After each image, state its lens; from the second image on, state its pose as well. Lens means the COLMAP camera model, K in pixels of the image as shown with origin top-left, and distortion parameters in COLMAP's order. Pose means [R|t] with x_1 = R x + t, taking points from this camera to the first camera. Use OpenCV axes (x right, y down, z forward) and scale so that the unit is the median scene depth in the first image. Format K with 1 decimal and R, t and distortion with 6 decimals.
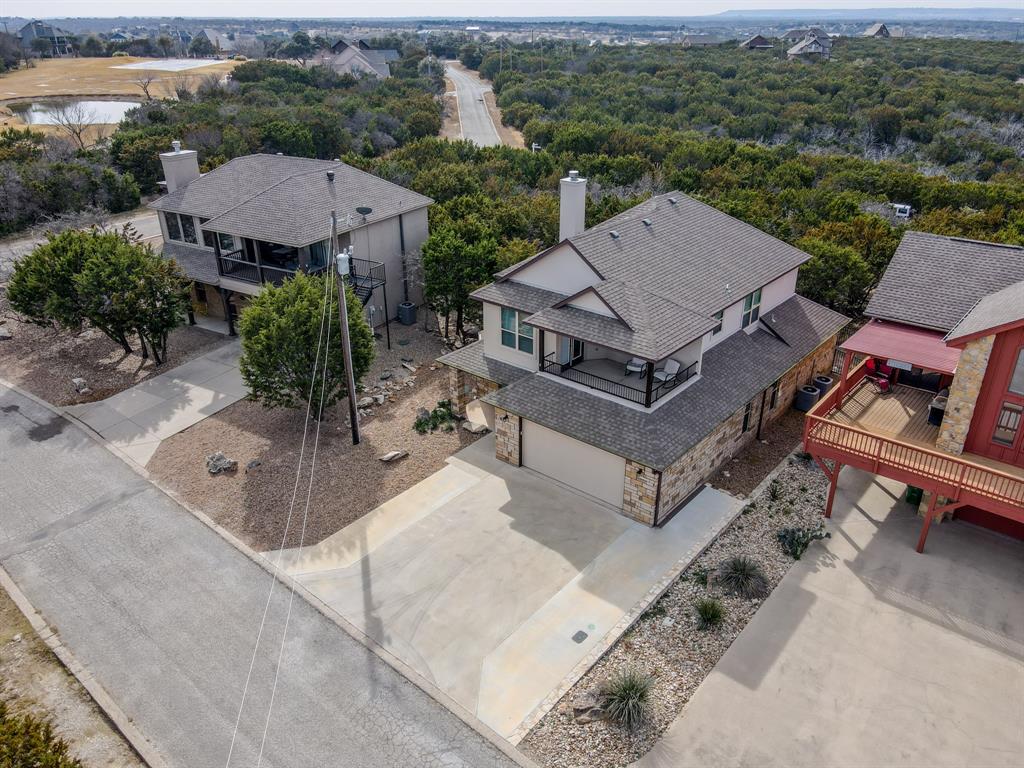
lens RADIAL K [[749.8, 0, 510.4], [0, 749.8, 385.9], [0, 0, 1]] dist [0.001639, 0.023777]
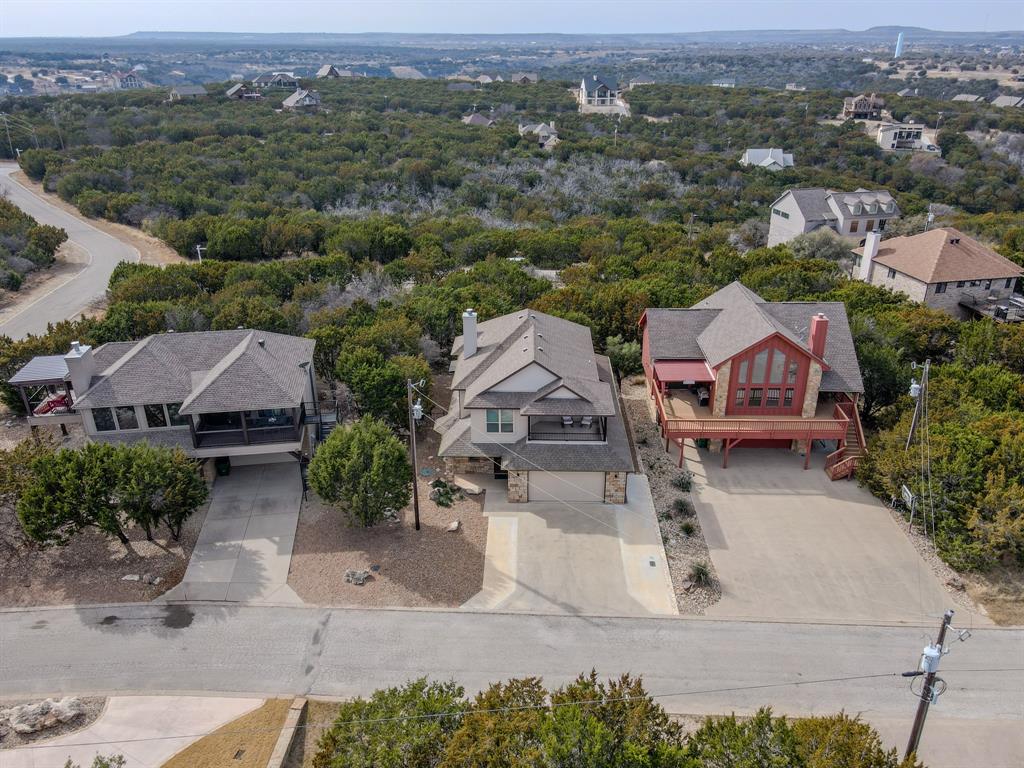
lens RADIAL K [[749.8, 0, 510.4], [0, 749.8, 385.9], [0, 0, 1]] dist [0.001639, 0.023777]
pose [[0.780459, -0.260382, 0.568406, -0.947914], [0.274181, 0.959605, 0.063118, -0.264934], [-0.561879, 0.106585, 0.820324, -0.347057]]
